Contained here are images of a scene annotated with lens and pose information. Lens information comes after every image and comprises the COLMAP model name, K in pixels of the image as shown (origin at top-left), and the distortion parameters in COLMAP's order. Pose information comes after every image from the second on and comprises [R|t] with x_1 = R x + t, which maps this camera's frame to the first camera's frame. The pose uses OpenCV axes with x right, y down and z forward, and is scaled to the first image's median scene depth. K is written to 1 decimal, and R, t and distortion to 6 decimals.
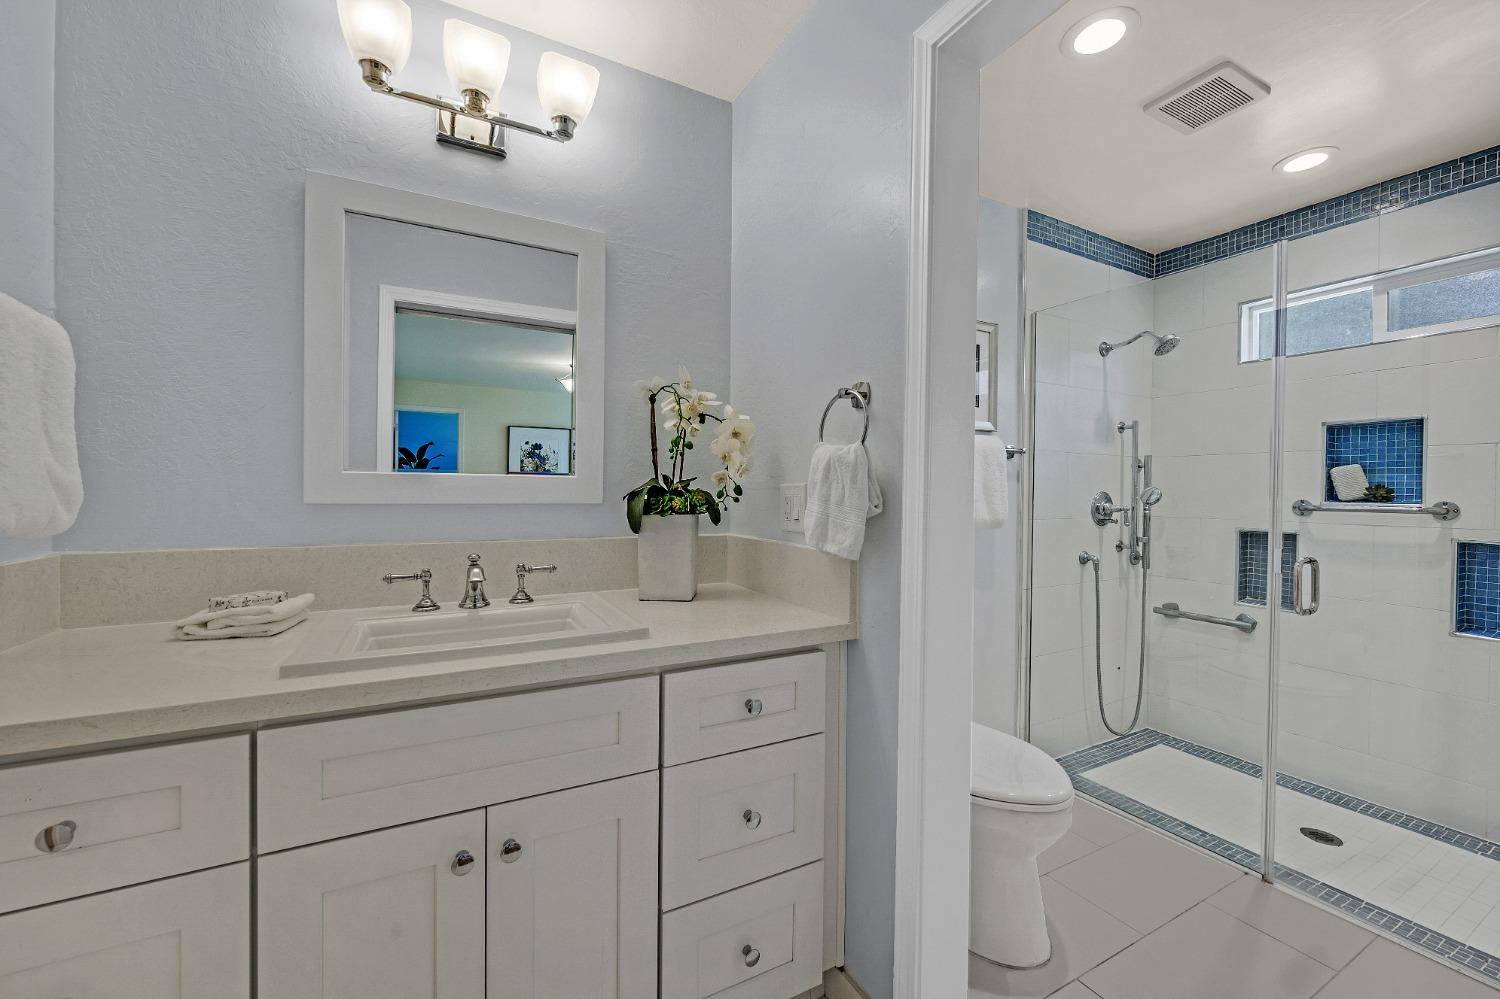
lens RADIAL K [[597.4, 0, 755.4], [0, 597.4, 494.9], [0, 0, 1]] dist [-0.006122, 0.000527]
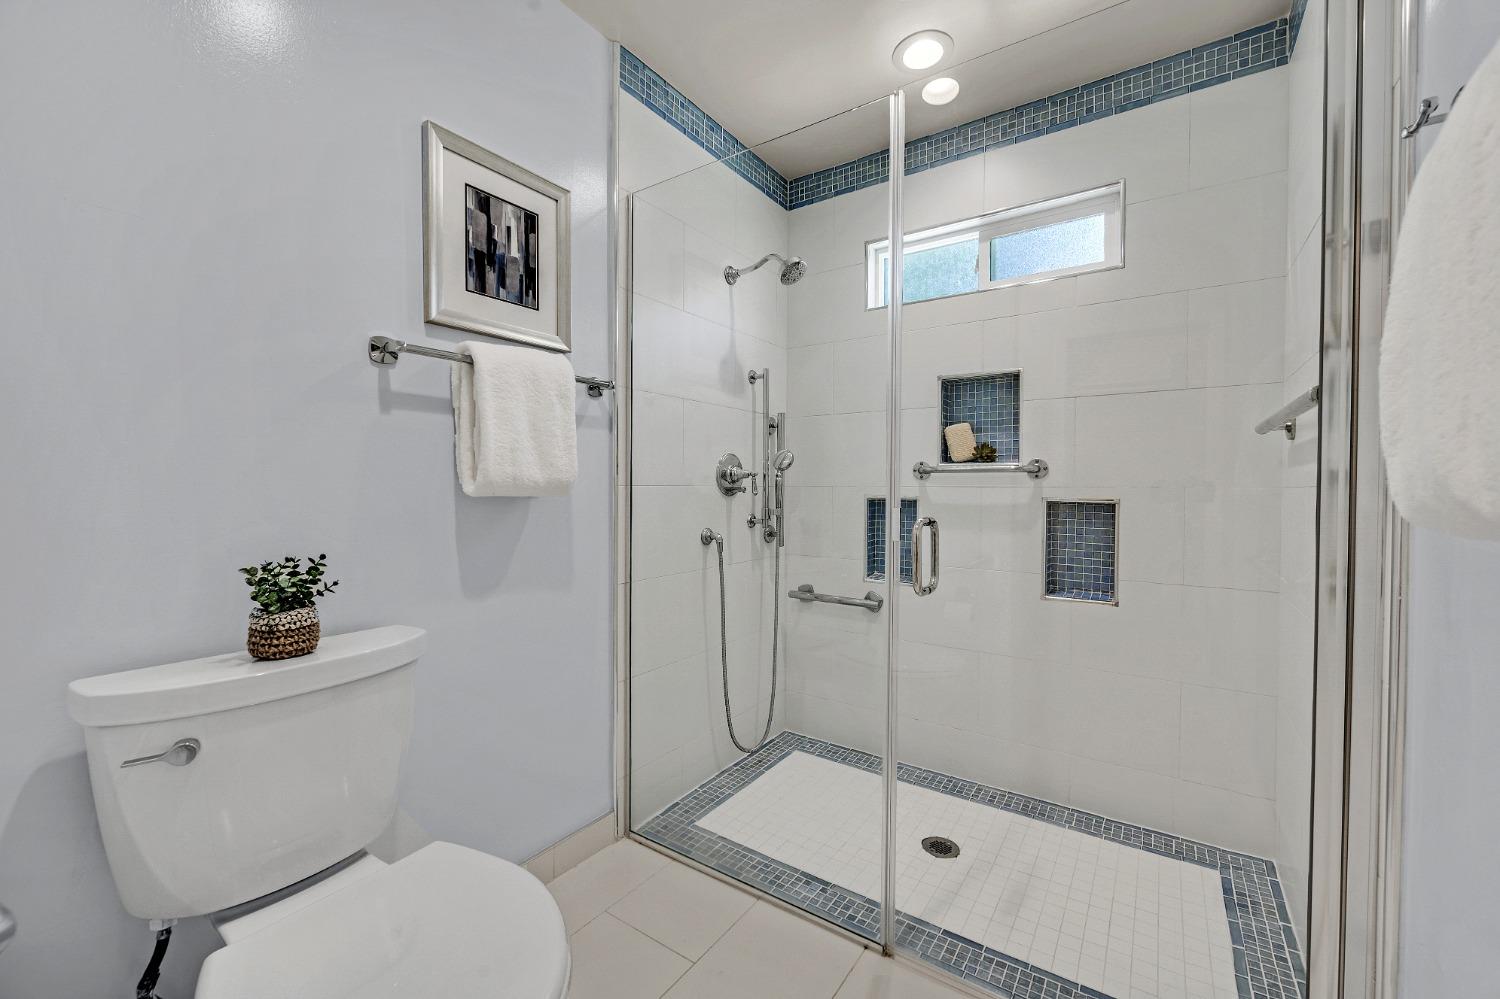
lens RADIAL K [[597.4, 0, 755.4], [0, 597.4, 494.9], [0, 0, 1]] dist [-0.006122, 0.000527]
pose [[0.890832, -0.010275, 0.454217, 0.269854], [0.006729, 0.999933, 0.009422, 0.047203], [-0.454284, -0.005337, 0.890841, 0.292551]]
